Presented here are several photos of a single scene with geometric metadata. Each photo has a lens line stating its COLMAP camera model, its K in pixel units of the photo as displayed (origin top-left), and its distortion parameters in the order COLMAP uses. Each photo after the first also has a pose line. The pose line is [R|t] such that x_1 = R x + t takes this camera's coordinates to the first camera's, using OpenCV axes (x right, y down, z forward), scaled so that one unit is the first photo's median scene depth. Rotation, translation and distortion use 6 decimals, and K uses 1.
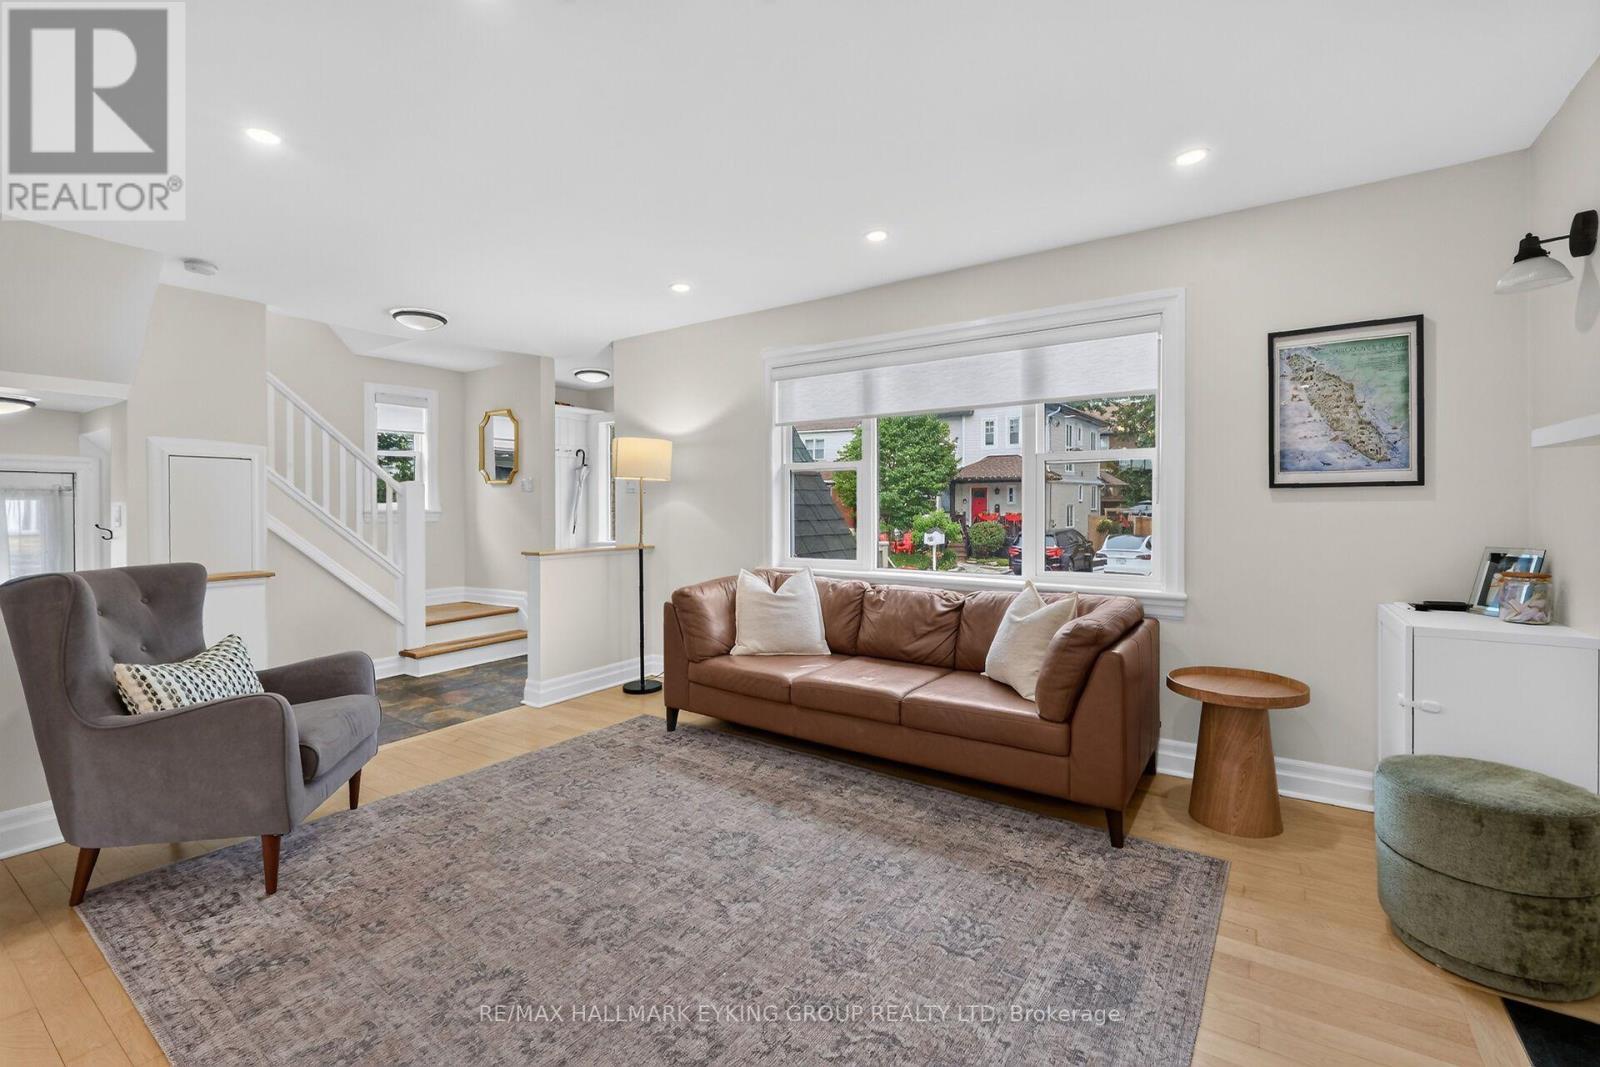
lens RADIAL K [[683.1, 0, 801.7], [0, 683.1, 518.0], [0, 0, 1]] dist [-0.001649, -0.000133]
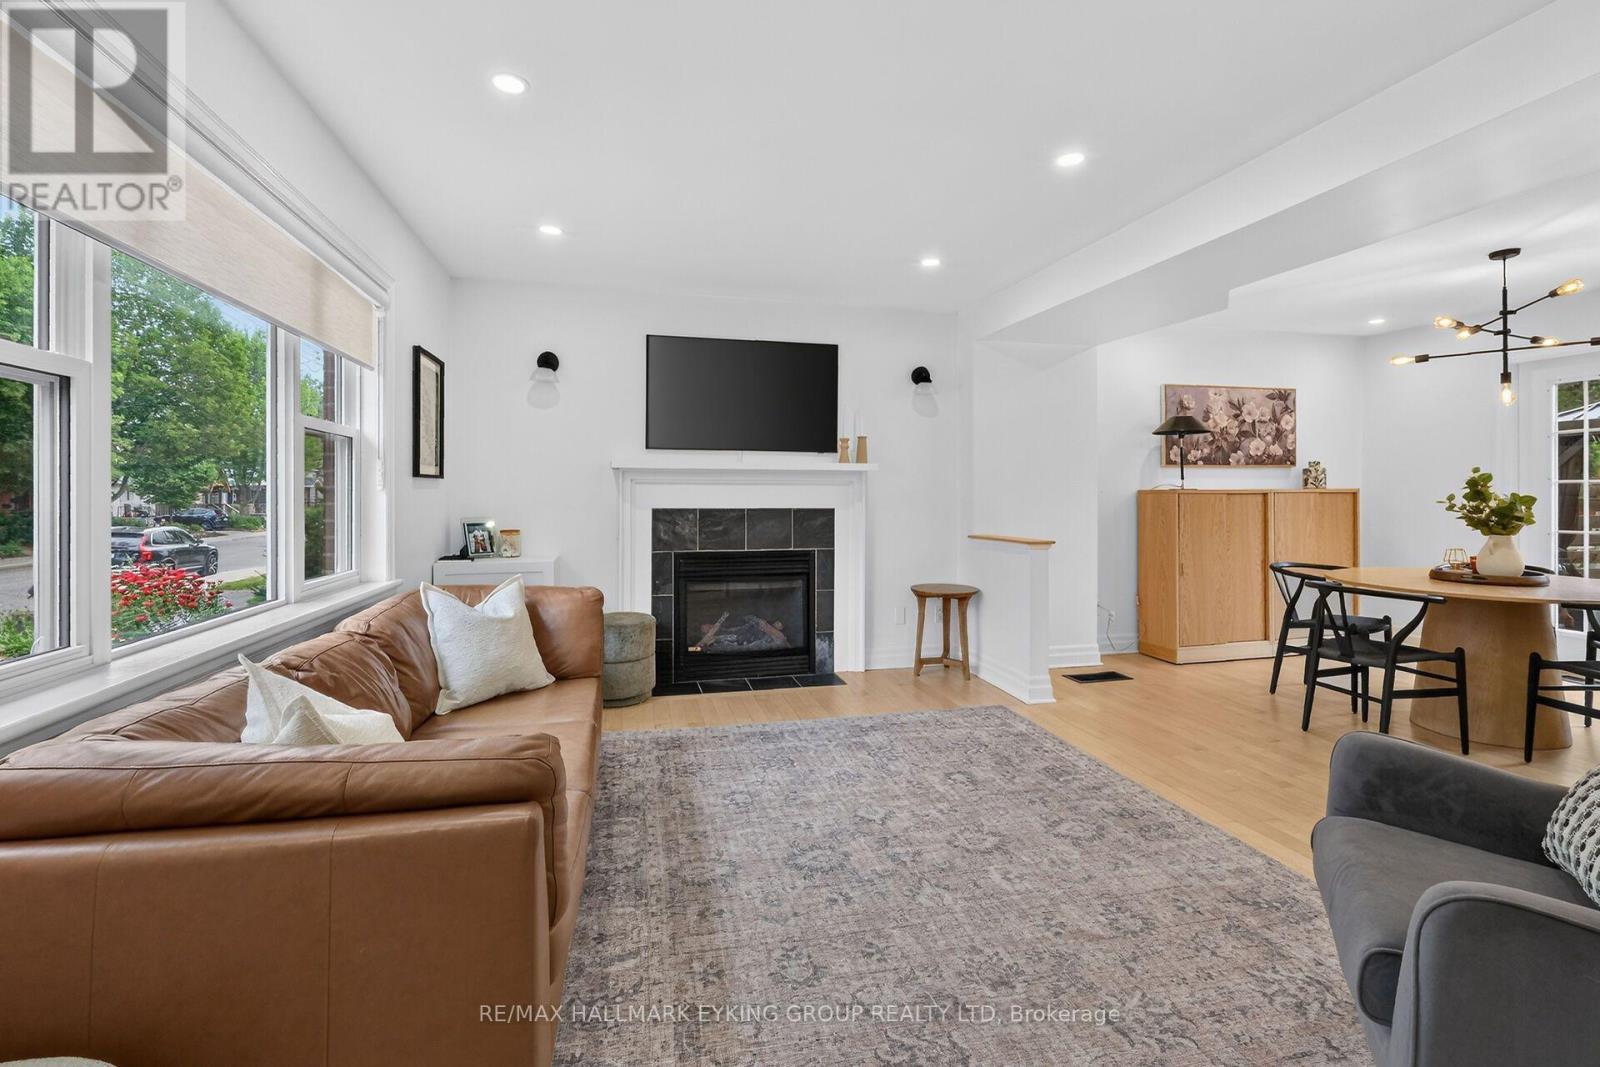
lens RADIAL K [[729.2, 0, 781.9], [0, 729.2, 492.8], [0, 0, 1]] dist [0.001763, 0.000220]
pose [[-0.725124, 0.003311, 0.688610, -0.768505], [0.011282, 0.999911, 0.007072, -0.024297], [-0.688526, 0.012897, -0.725097, 1.790897]]
